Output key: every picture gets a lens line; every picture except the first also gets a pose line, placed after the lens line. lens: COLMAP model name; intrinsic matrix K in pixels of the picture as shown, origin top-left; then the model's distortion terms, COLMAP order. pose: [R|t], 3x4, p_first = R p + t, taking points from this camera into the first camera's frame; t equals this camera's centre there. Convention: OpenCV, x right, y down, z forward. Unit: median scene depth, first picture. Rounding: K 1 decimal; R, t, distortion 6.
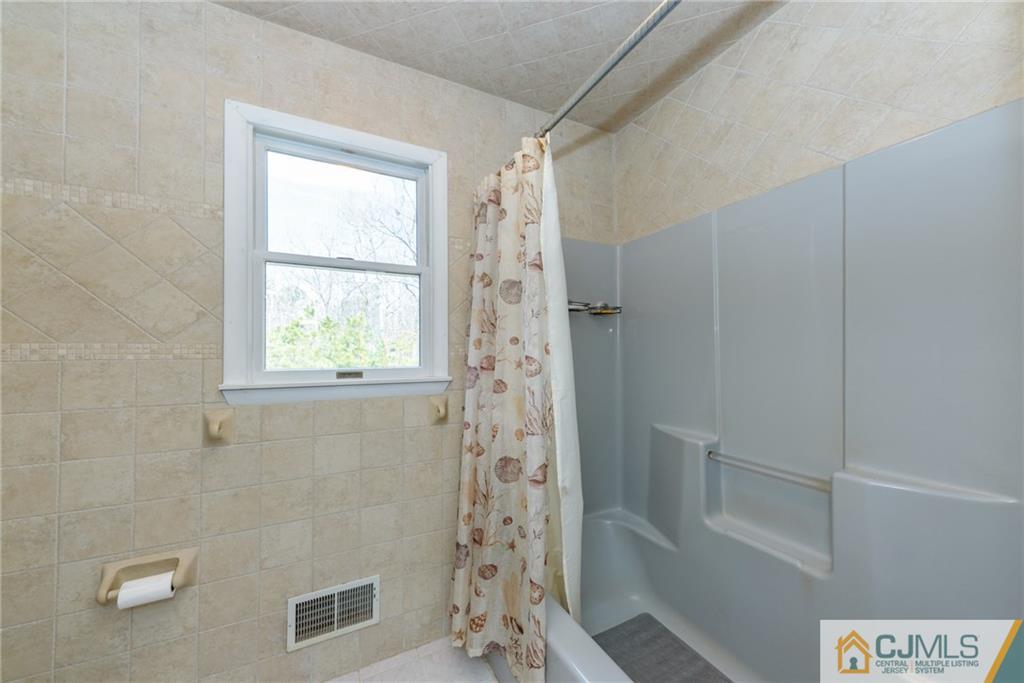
lens RADIAL K [[354.4, 0, 501.4], [0, 354.4, 348.5], [0, 0, 1]] dist [0.022893, 0.000008]
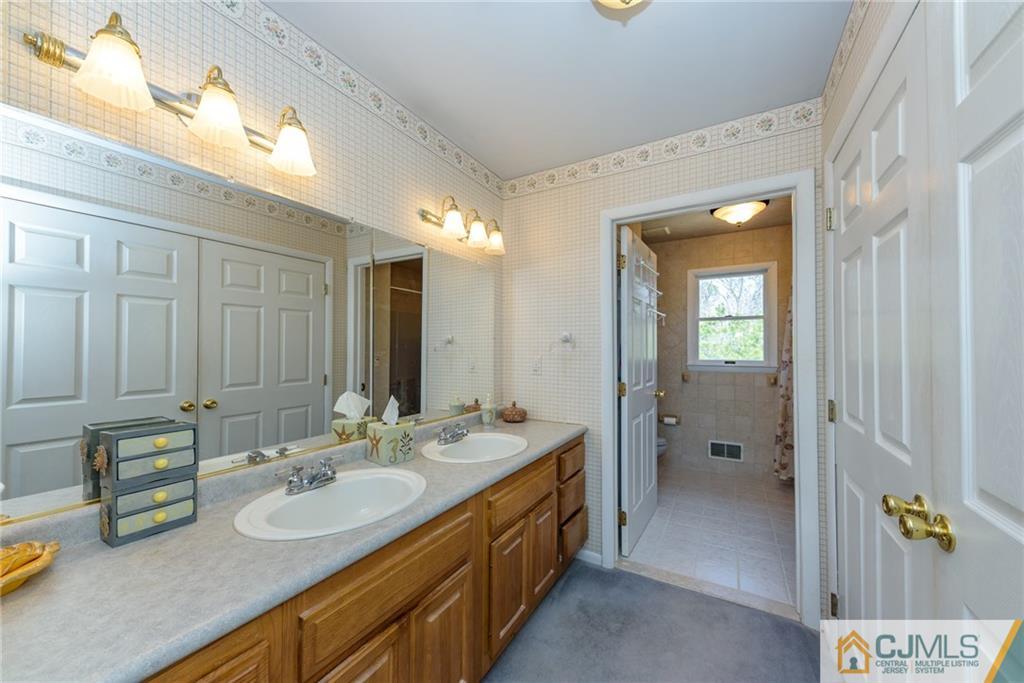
lens RADIAL K [[382.9, 0, 510.8], [0, 382.9, 345.1], [0, 0, 1]] dist [-0.001064, -0.000132]
pose [[0.541352, 0.000809, -0.840796, 1.020855], [0.007973, 0.999950, 0.006095, -0.078854], [0.840758, -0.010003, 0.541318, -1.790147]]
